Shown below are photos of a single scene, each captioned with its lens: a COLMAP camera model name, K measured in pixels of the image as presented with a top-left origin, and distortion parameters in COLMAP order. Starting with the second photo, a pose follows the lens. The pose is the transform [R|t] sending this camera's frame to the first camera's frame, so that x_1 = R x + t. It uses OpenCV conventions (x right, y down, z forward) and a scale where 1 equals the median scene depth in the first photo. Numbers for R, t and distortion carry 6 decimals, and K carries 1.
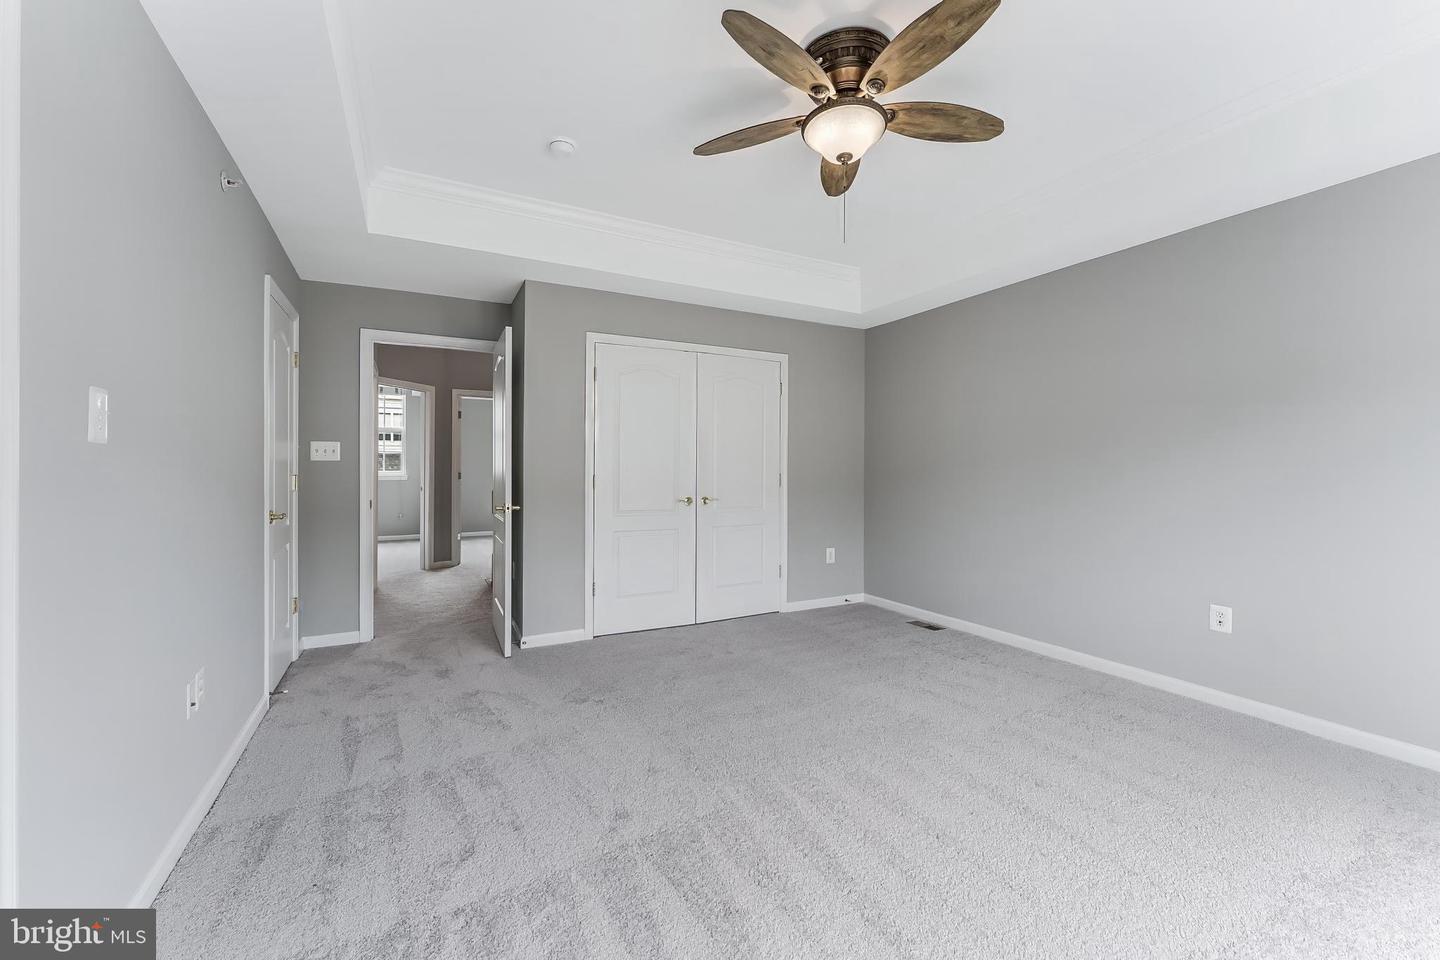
lens RADIAL K [[585.4, 0, 721.5], [0, 585.4, 470.4], [0, 0, 1]] dist [0.001664, -0.000457]
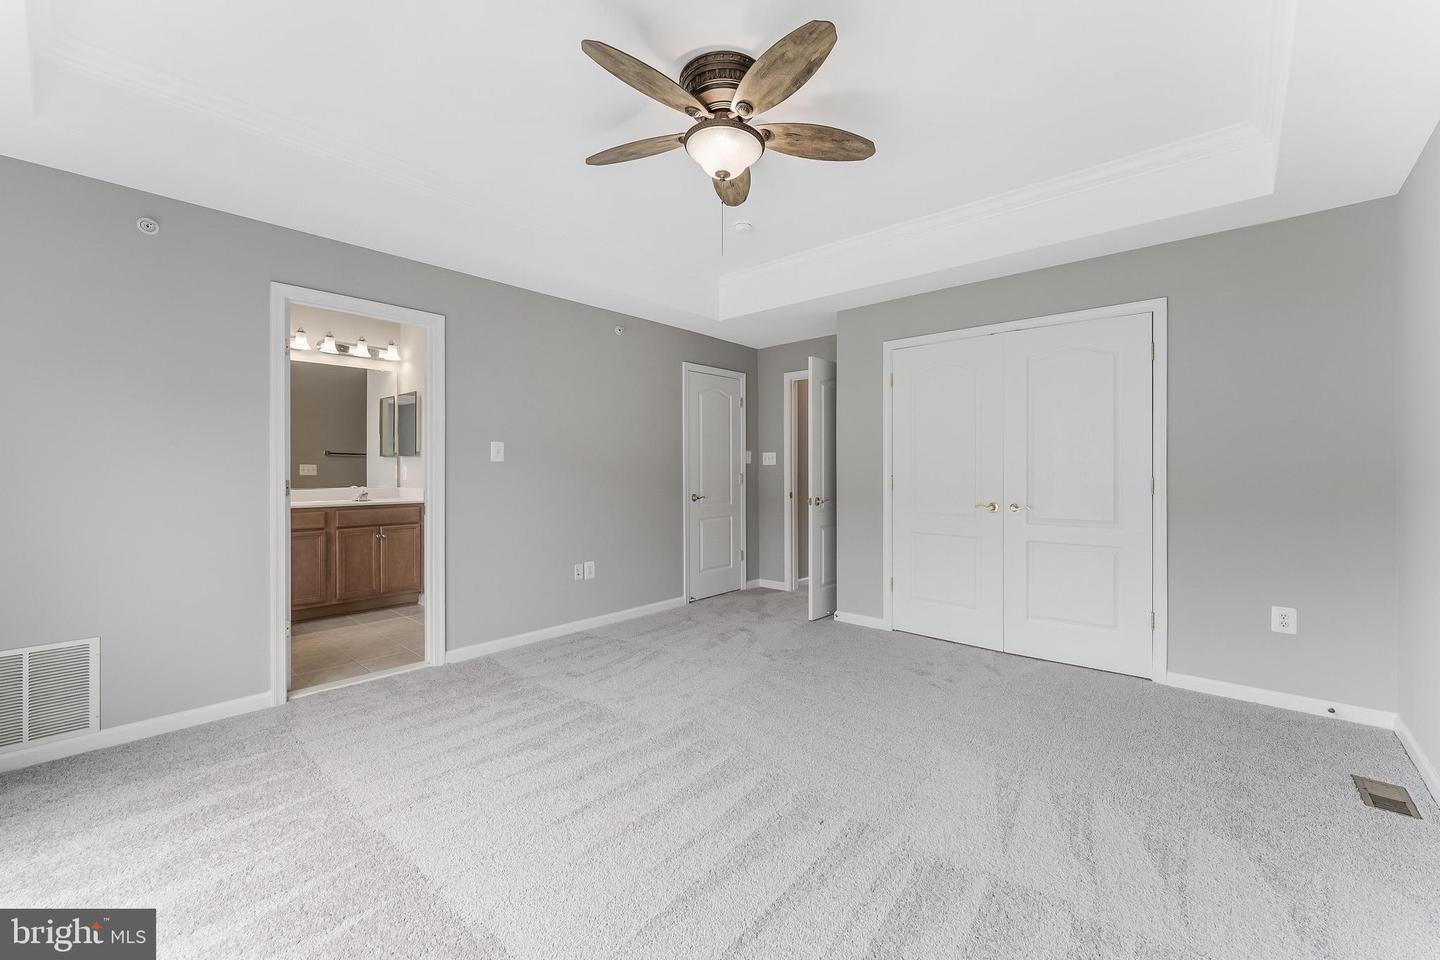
lens RADIAL K [[585.4, 0, 724.3], [0, 585.4, 474.1], [0, 0, 1]] dist [0.001664, -0.000457]
pose [[0.345684, 0.004830, -0.938338, 0.685176], [-0.001559, 0.999988, 0.004574, 0.000088], [0.938350, -0.000118, 0.345688, 0.363955]]
